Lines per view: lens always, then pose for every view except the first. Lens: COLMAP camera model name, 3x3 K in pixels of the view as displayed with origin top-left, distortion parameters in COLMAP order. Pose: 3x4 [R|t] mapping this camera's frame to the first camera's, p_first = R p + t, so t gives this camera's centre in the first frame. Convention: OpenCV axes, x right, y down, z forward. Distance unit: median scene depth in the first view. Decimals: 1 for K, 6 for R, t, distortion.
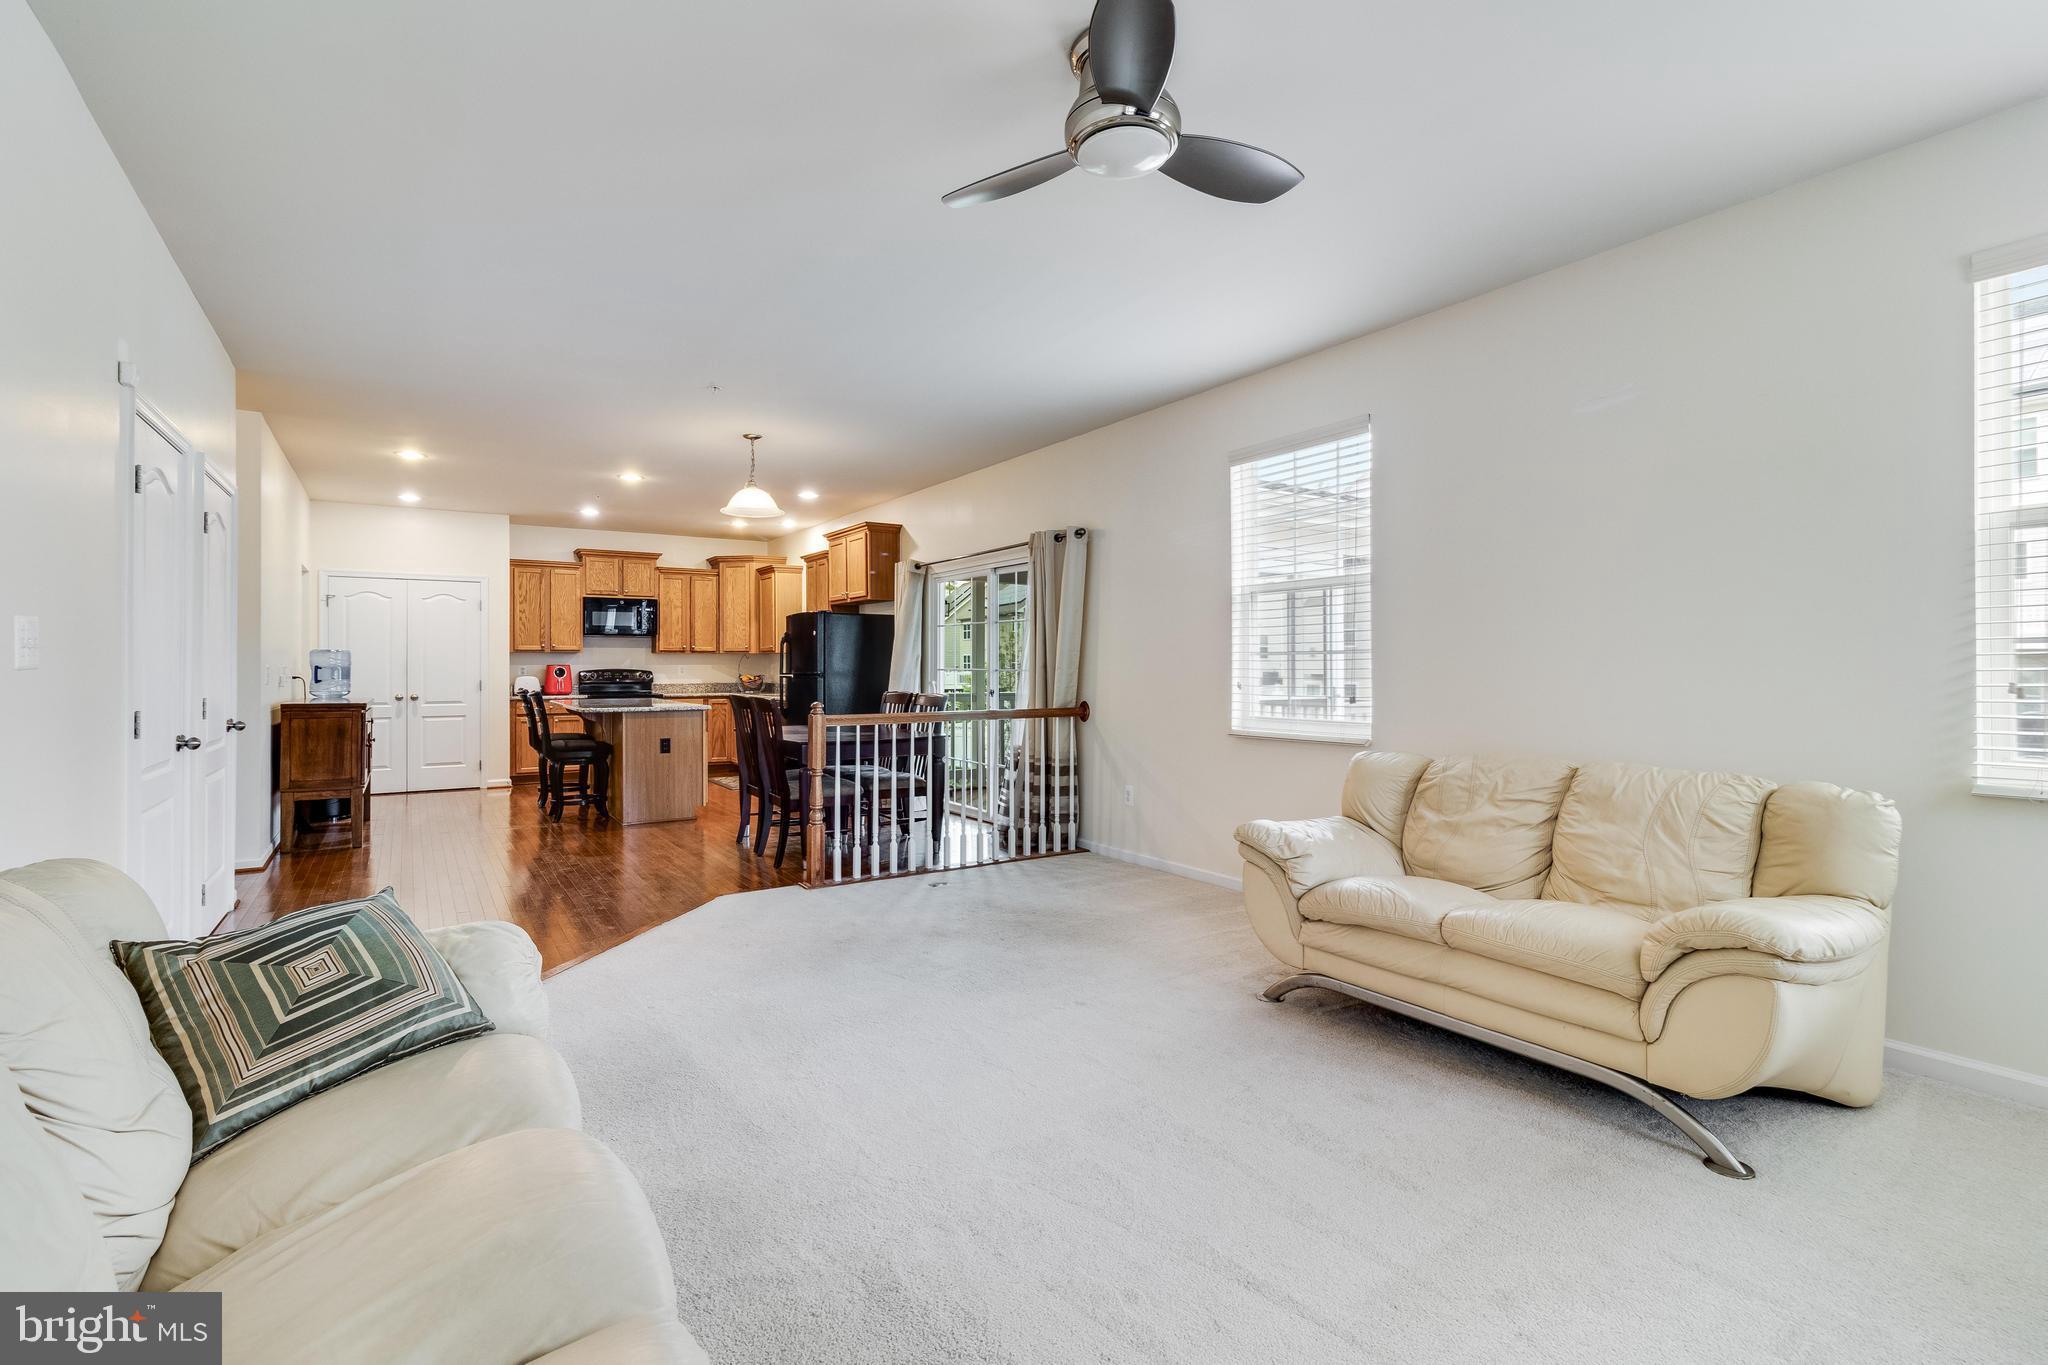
lens RADIAL K [[925.5, 0, 1040.0], [0, 925.5, 676.6], [0, 0, 1]] dist [0.001786, 0.000993]
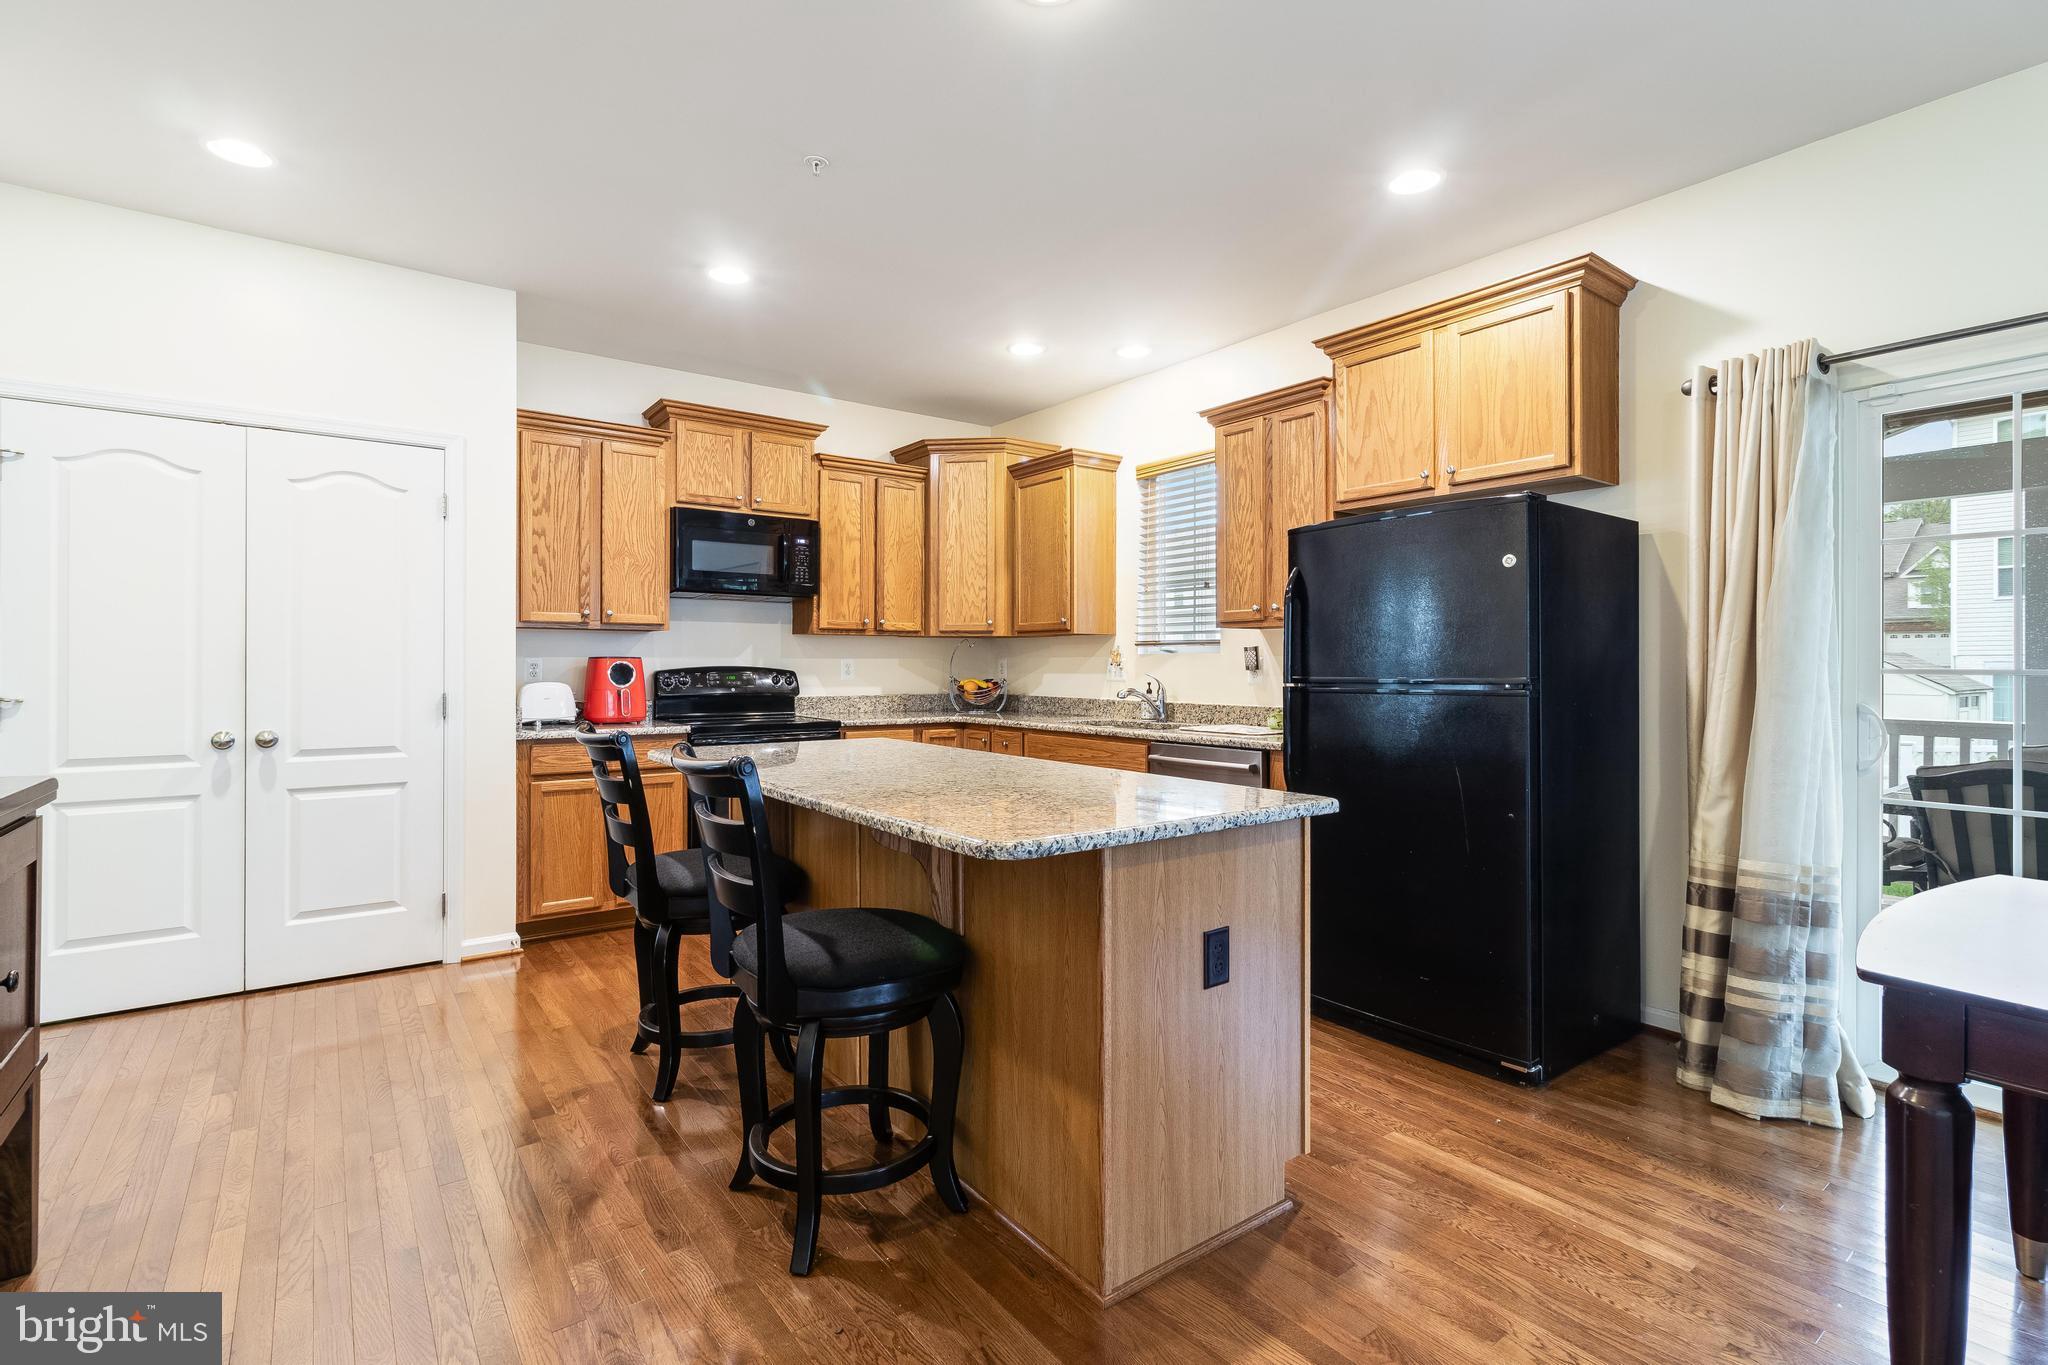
lens RADIAL K [[925.5, 0, 1024.9], [0, 925.5, 673.7], [0, 0, 1]] dist [0.001786, 0.000993]
pose [[0.999115, 0.005015, 0.041767, -0.336775], [-0.004993, 0.999987, -0.000639, -0.004998], [-0.041770, 0.000430, 0.999127, 0.536181]]
